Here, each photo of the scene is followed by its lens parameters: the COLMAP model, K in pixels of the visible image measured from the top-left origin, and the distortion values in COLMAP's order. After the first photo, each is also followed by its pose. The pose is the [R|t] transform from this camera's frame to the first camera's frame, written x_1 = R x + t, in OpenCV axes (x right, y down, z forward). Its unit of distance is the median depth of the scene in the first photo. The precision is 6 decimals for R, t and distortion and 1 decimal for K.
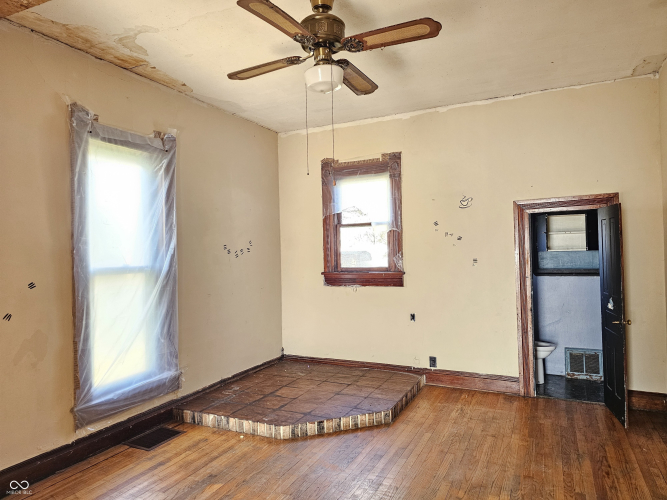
lens RADIAL K [[450.5, 0, 336.7], [0, 450.5, 251.1], [0, 0, 1]] dist [0.061707, -0.060836]
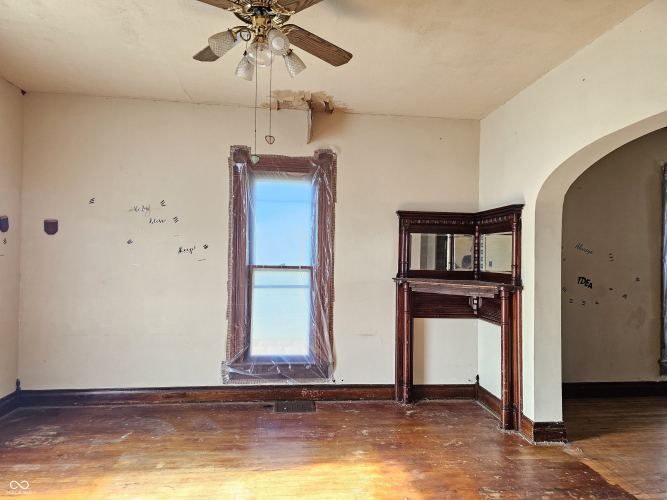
lens RADIAL K [[450.5, 0, 336.7], [0, 450.5, 251.1], [0, 0, 1]] dist [0.061707, -0.060836]
pose [[0.516525, 0.017433, -0.856095, 0.160196], [-0.020533, 0.999757, 0.007970, -0.015540], [0.856026, 0.013461, 0.516758, -0.659936]]
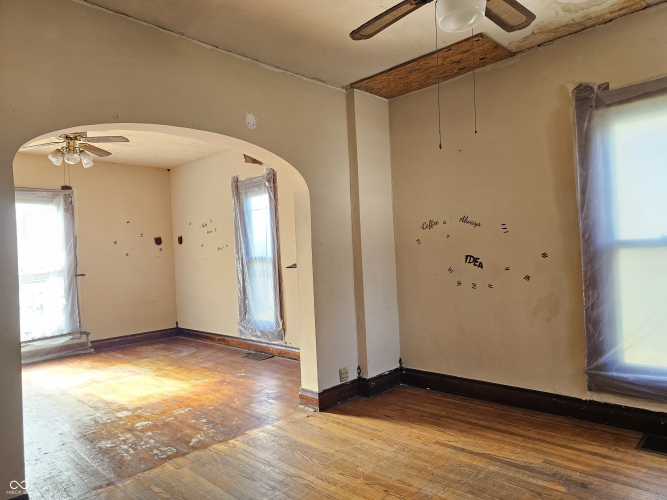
lens RADIAL K [[450.5, 0, 336.7], [0, 450.5, 251.1], [0, 0, 1]] dist [0.061707, -0.060836]
pose [[-0.326436, 0.031282, -0.944702, 0.555975], [0.057211, 0.998274, 0.013288, 0.012937], [0.943486, -0.049710, -0.327662, 0.710833]]
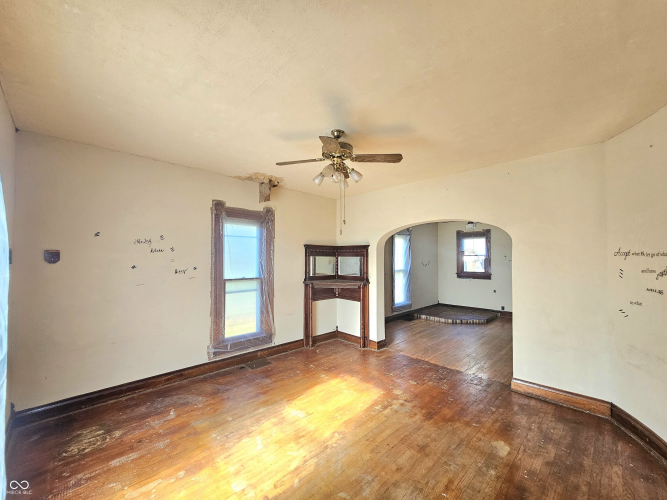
lens RADIAL K [[273.2, 0, 332.9], [0, 273.2, 254.1], [0, 0, 1]] dist [-0.000680, -0.000008]
pose [[0.932934, 0.016644, -0.359661, -0.192651], [-0.017780, 0.999842, 0.000149, -0.074588], [0.359607, 0.006255, 0.933083, -1.122751]]
